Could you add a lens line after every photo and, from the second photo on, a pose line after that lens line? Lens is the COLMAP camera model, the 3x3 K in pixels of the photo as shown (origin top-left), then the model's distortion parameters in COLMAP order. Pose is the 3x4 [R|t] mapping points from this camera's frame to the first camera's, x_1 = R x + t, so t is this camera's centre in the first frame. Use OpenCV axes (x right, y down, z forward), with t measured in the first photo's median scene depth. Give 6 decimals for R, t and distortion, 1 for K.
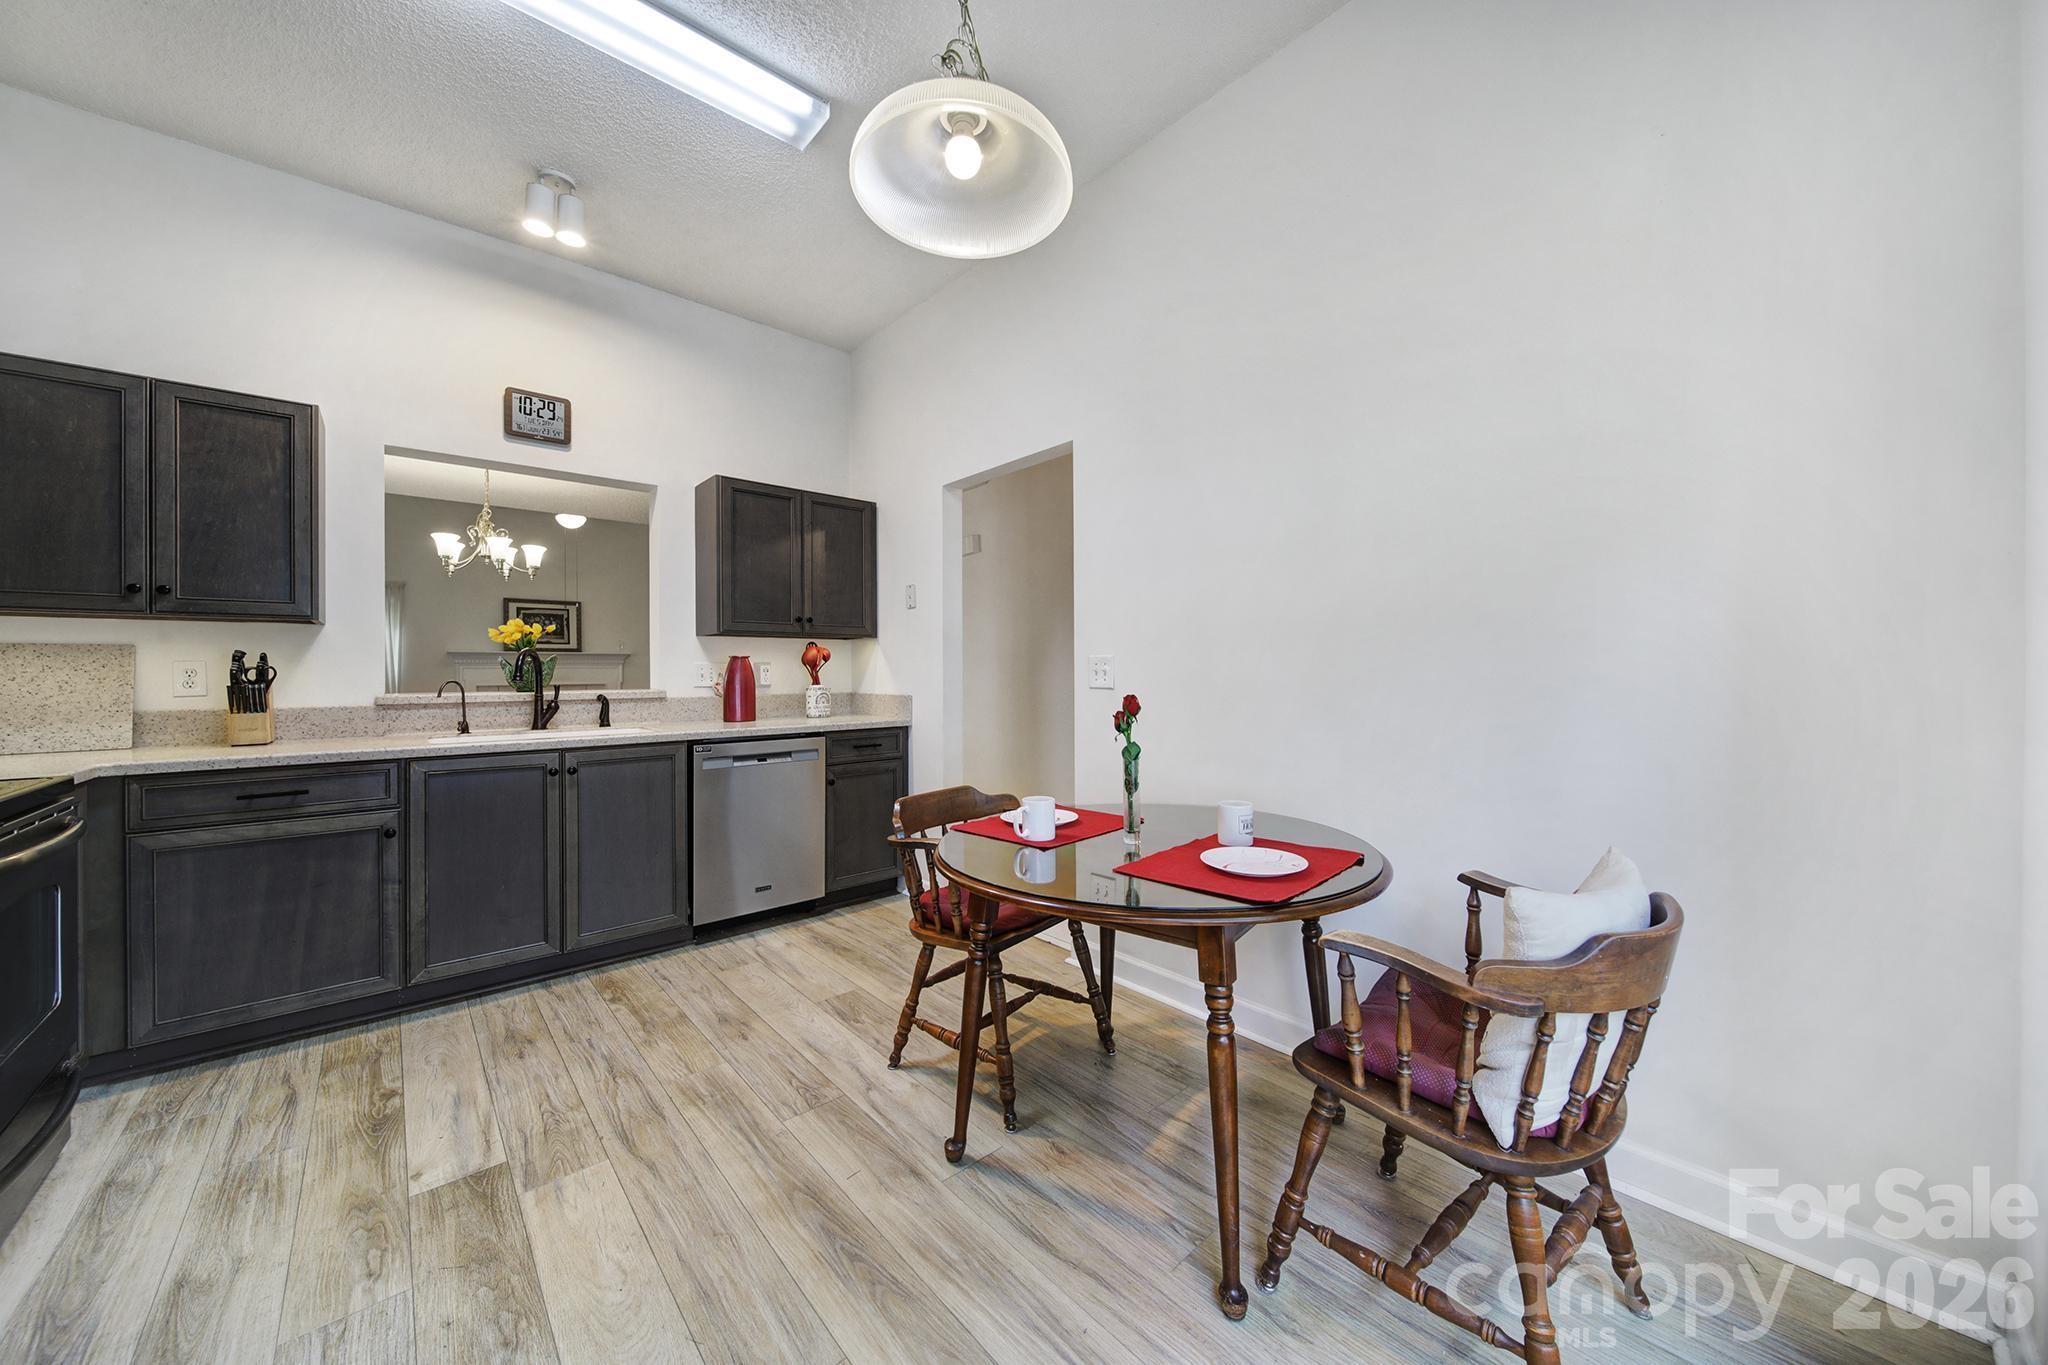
lens RADIAL K [[716.1, 0, 1029.4], [0, 716.1, 663.3], [0, 0, 1]] dist [-0.000231, -0.000962]
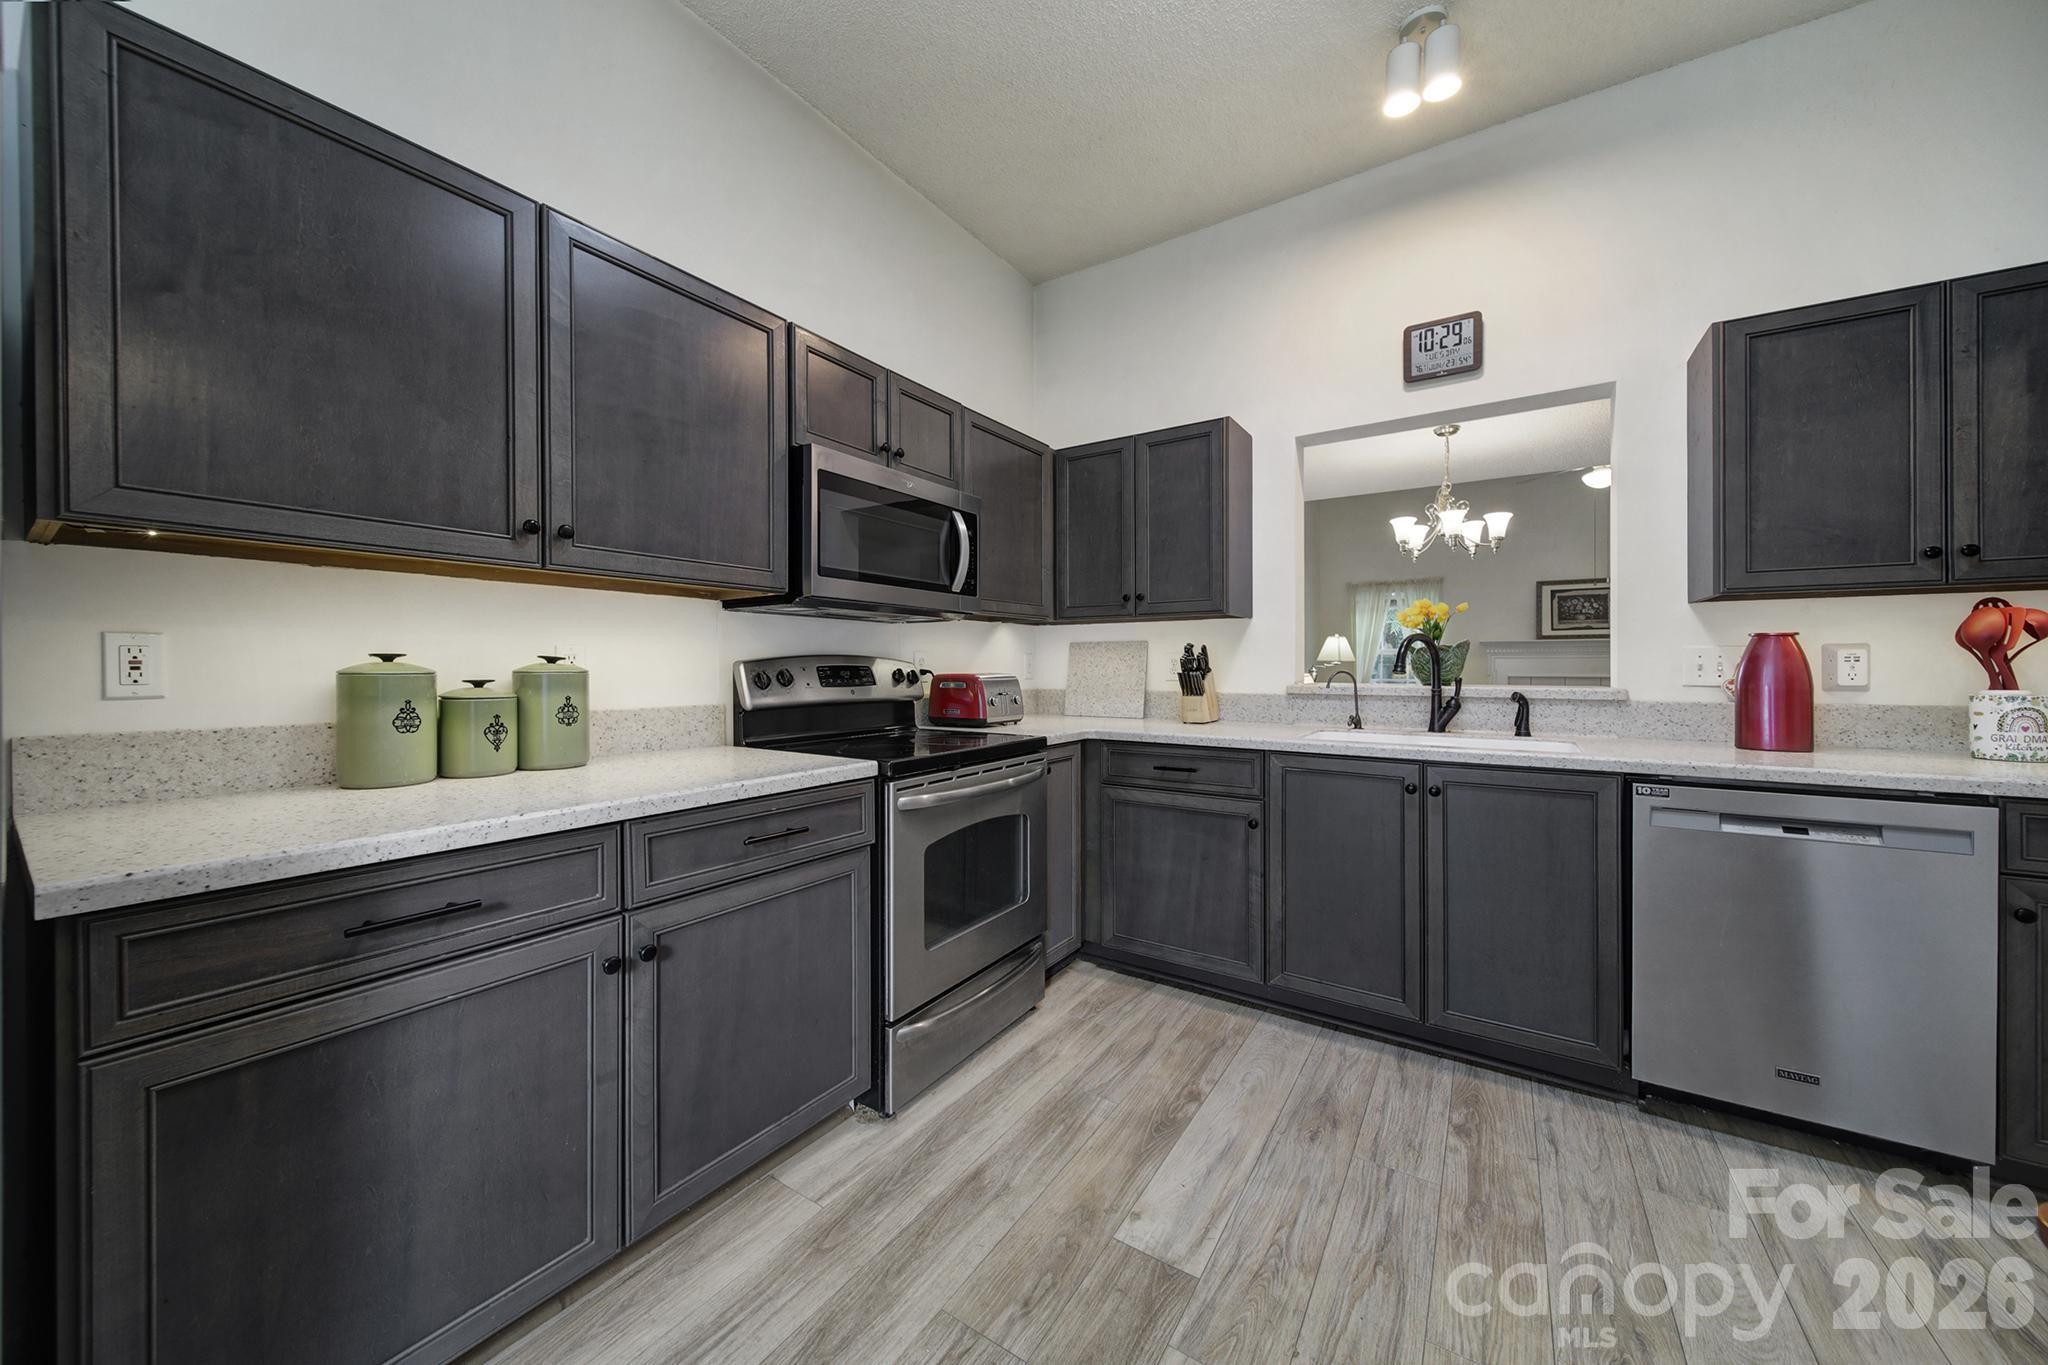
lens RADIAL K [[716.1, 0, 1027.0], [0, 716.1, 669.6], [0, 0, 1]] dist [-0.000231, -0.000962]
pose [[0.248225, 0.011256, -0.968637, -0.011777], [0.010270, 0.999846, 0.014251, 0.005418], [0.968648, -0.013486, 0.248071, 0.387991]]
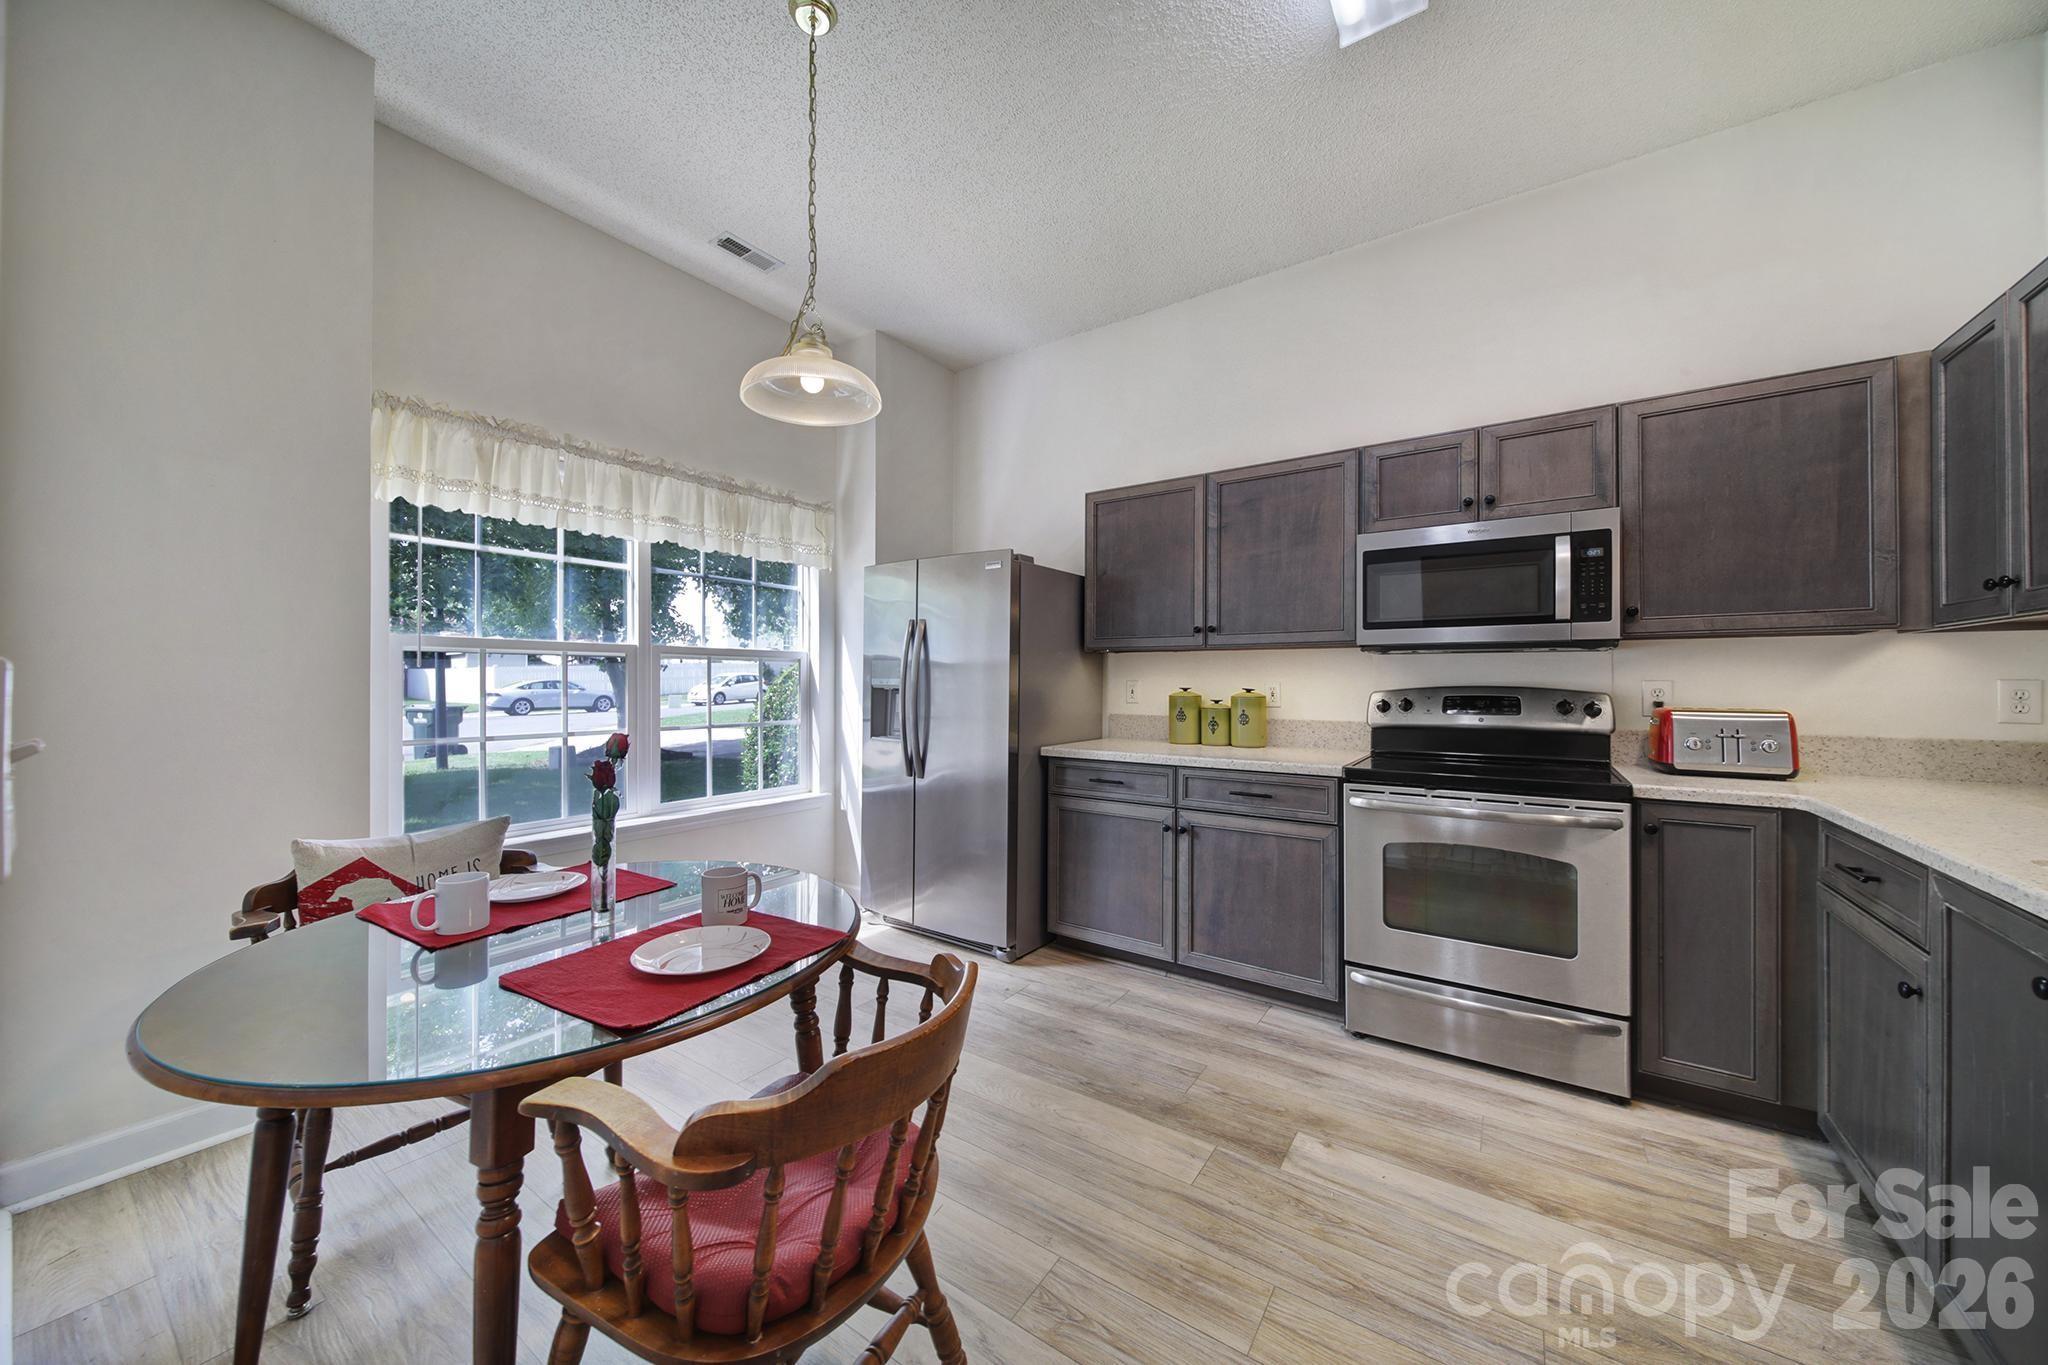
lens RADIAL K [[716.1, 0, 1012.2], [0, 716.1, 672.6], [0, 0, 1]] dist [-0.000231, -0.000962]
pose [[-0.976174, 0.001506, -0.216986, -0.077782], [0.007554, 0.999606, -0.027047, 0.000884], [0.216859, -0.028042, -0.975800, 1.194315]]
